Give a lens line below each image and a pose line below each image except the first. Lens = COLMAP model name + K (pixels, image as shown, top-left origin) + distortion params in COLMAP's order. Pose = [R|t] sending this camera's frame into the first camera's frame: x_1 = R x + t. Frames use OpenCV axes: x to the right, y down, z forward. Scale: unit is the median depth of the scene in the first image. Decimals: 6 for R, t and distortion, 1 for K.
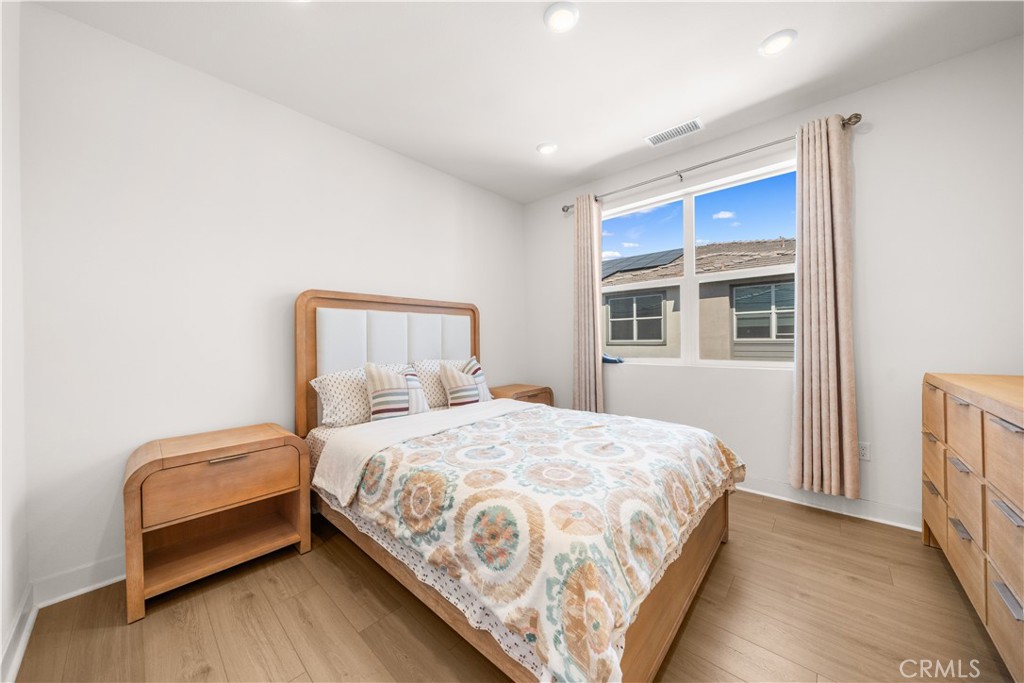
lens RADIAL K [[351.9, 0, 507.2], [0, 351.9, 337.9], [0, 0, 1]] dist [-0.003345, -0.000215]
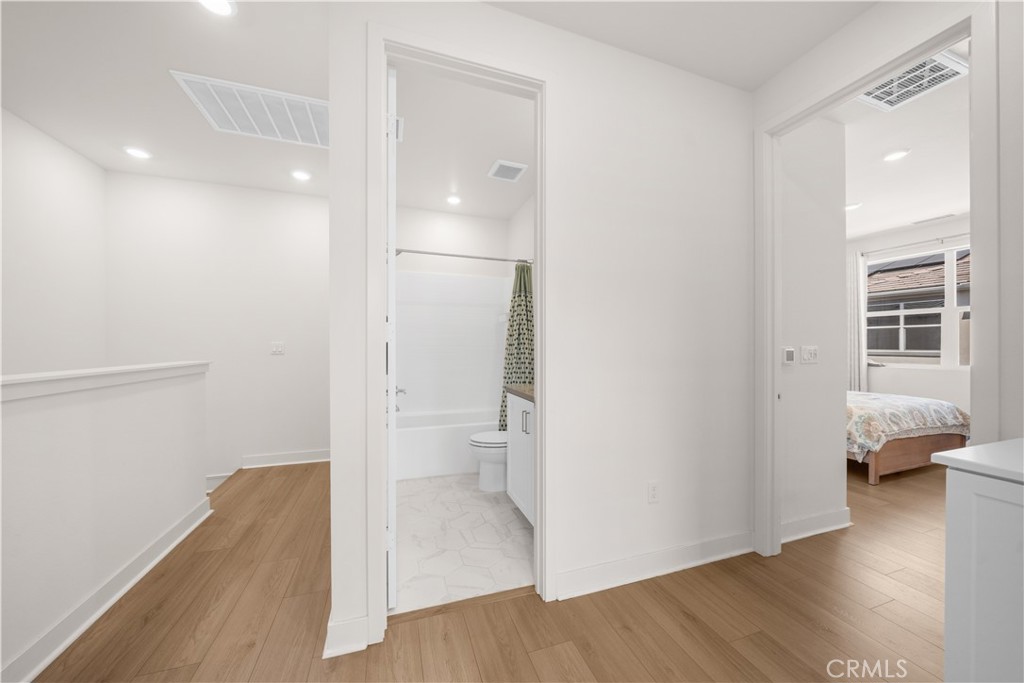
lens RADIAL K [[351.9, 0, 514.4], [0, 351.9, 347.0], [0, 0, 1]] dist [-0.003345, -0.000215]
pose [[0.881310, 0.014095, -0.472329, -0.602788], [-0.009432, 0.999881, 0.012239, -0.022920], [0.472445, -0.006331, 0.881337, -1.777322]]
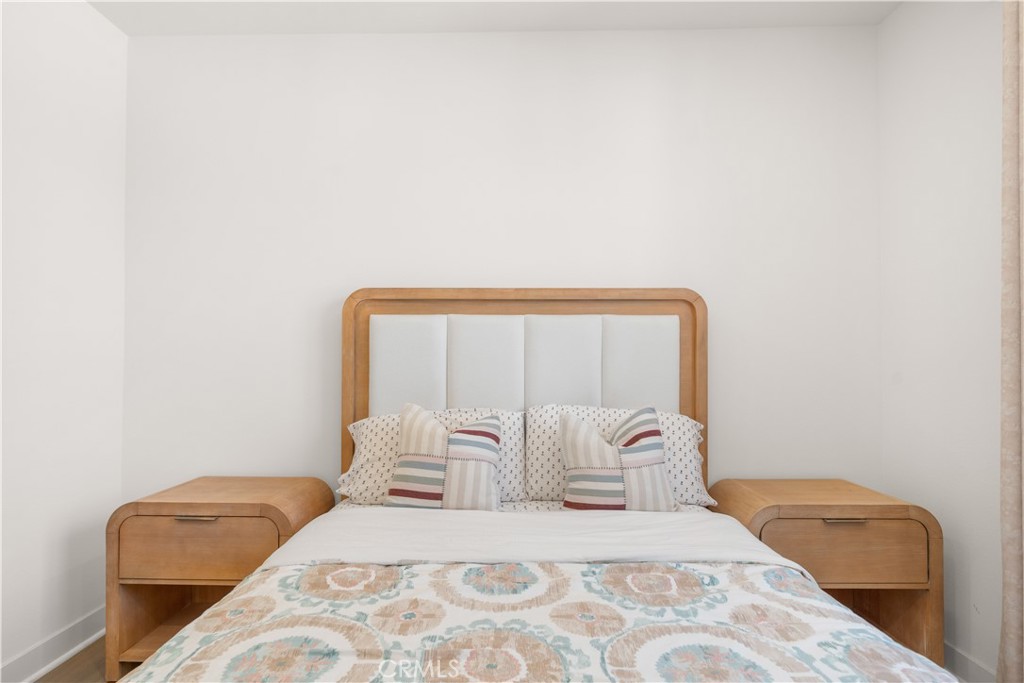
lens RADIAL K [[516.8, 0, 504.6], [0, 516.8, 356.8], [0, 0, 1]] dist [0.004268, 0.000868]
pose [[0.661386, 0.002582, -0.750041, 0.362026], [-0.005842, 0.999981, -0.001709, -0.008191], [0.750023, 0.005512, 0.661389, 0.550624]]
